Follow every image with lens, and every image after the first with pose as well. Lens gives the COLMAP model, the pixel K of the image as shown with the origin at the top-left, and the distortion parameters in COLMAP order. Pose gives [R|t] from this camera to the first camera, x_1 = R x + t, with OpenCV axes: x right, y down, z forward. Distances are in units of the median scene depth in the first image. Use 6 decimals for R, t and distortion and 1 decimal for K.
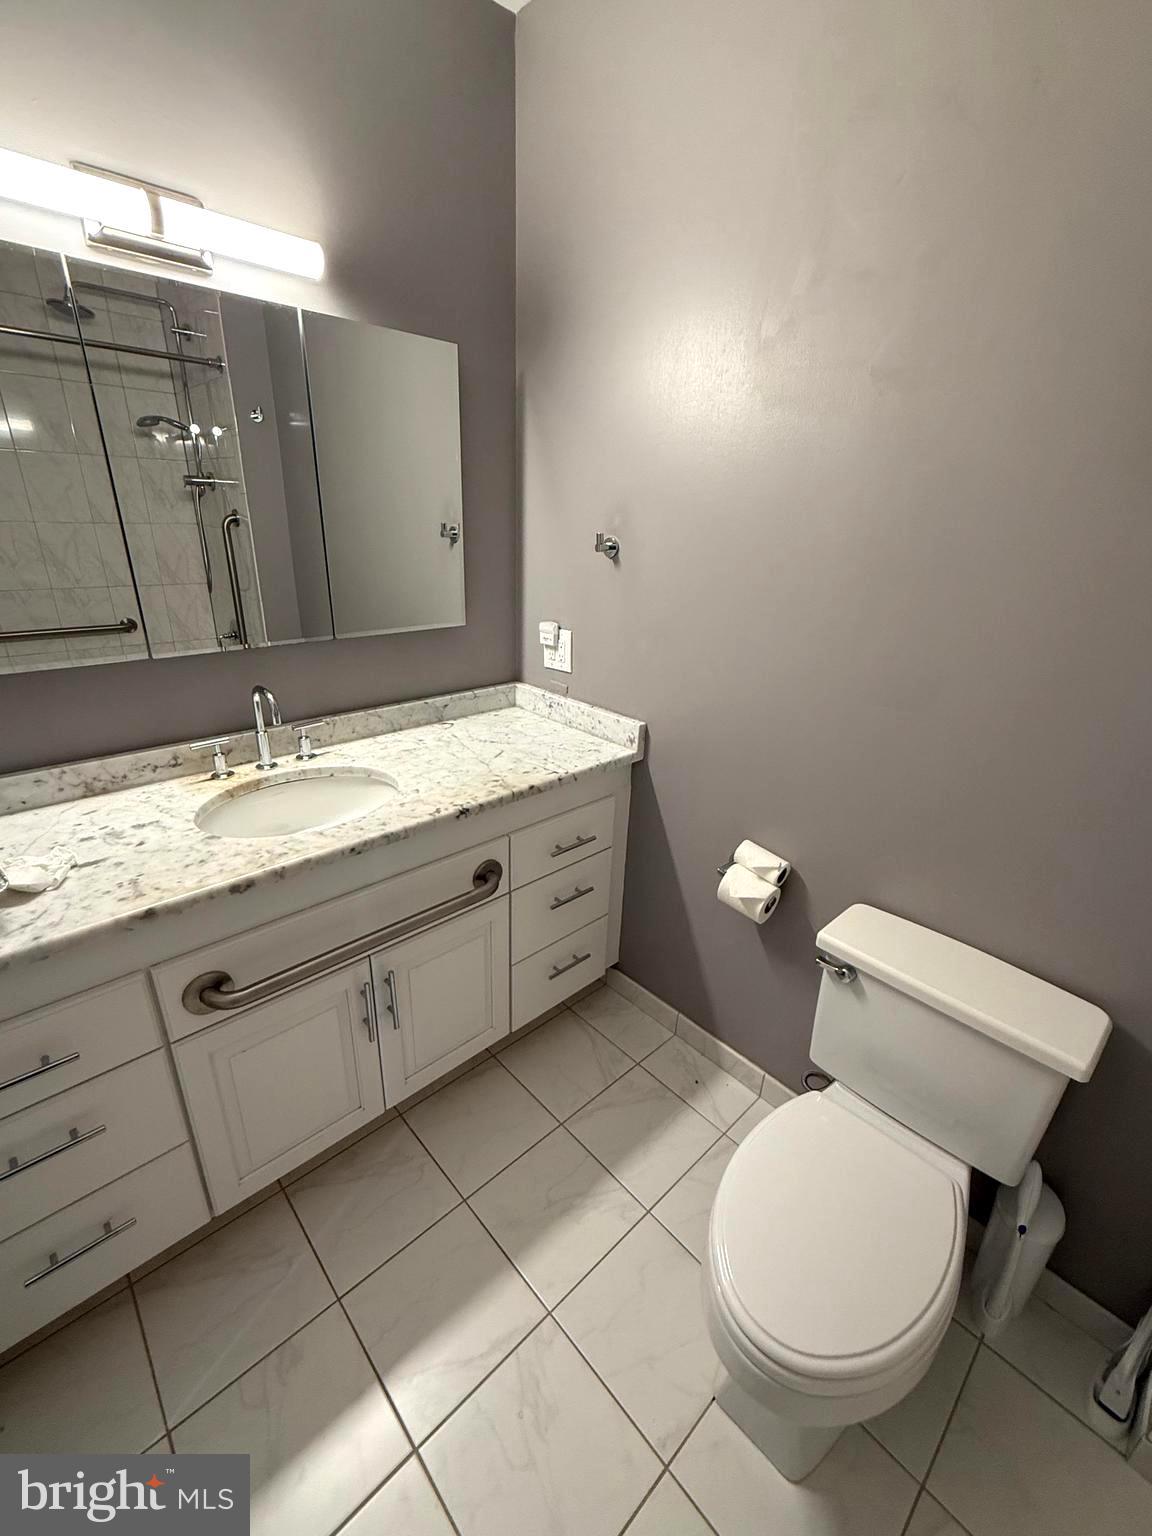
lens RADIAL K [[625.4, 0, 576.0], [0, 625.4, 768.0], [0, 0, 1]] dist [0.002237, 0.000450]
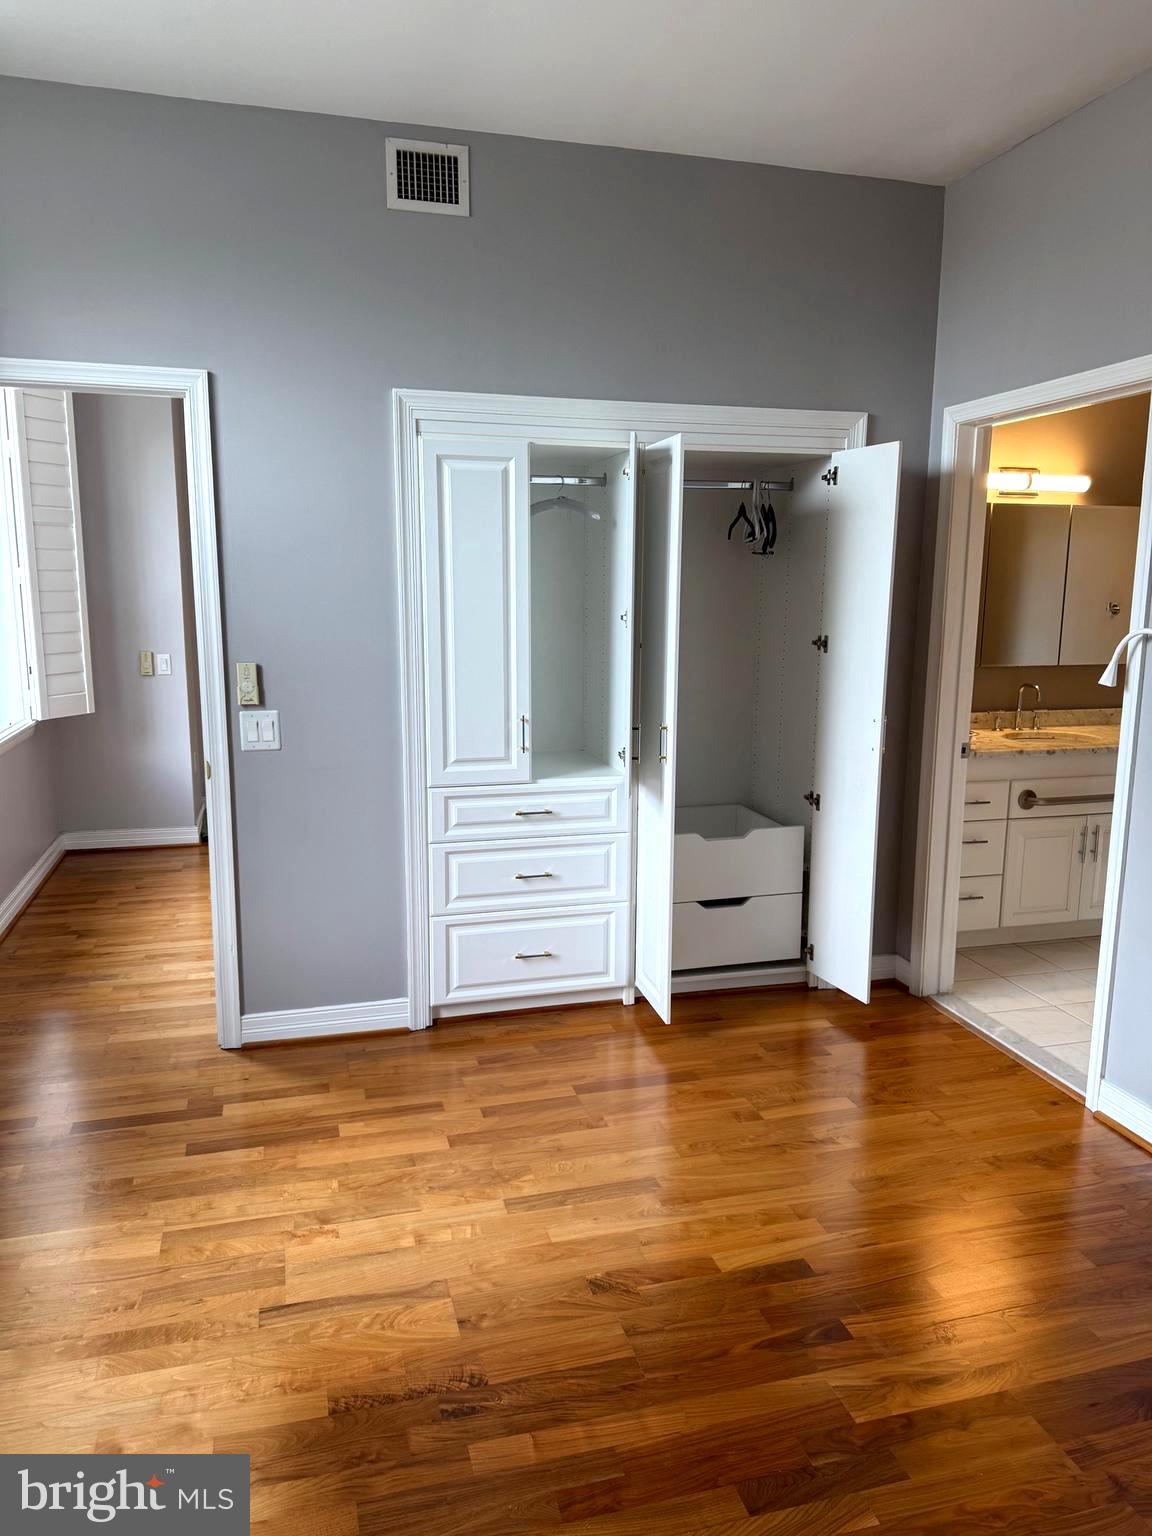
lens RADIAL K [[1077.3, 0, 576.0], [0, 1077.3, 768.0], [0, 0, 1]] dist [0.066054, -0.053423]
pose [[0.885985, 0.055704, -0.460356, -0.192167], [-0.156896, 0.970217, -0.184559, 1.043129], [0.436365, 0.235744, 0.868338, -2.676258]]
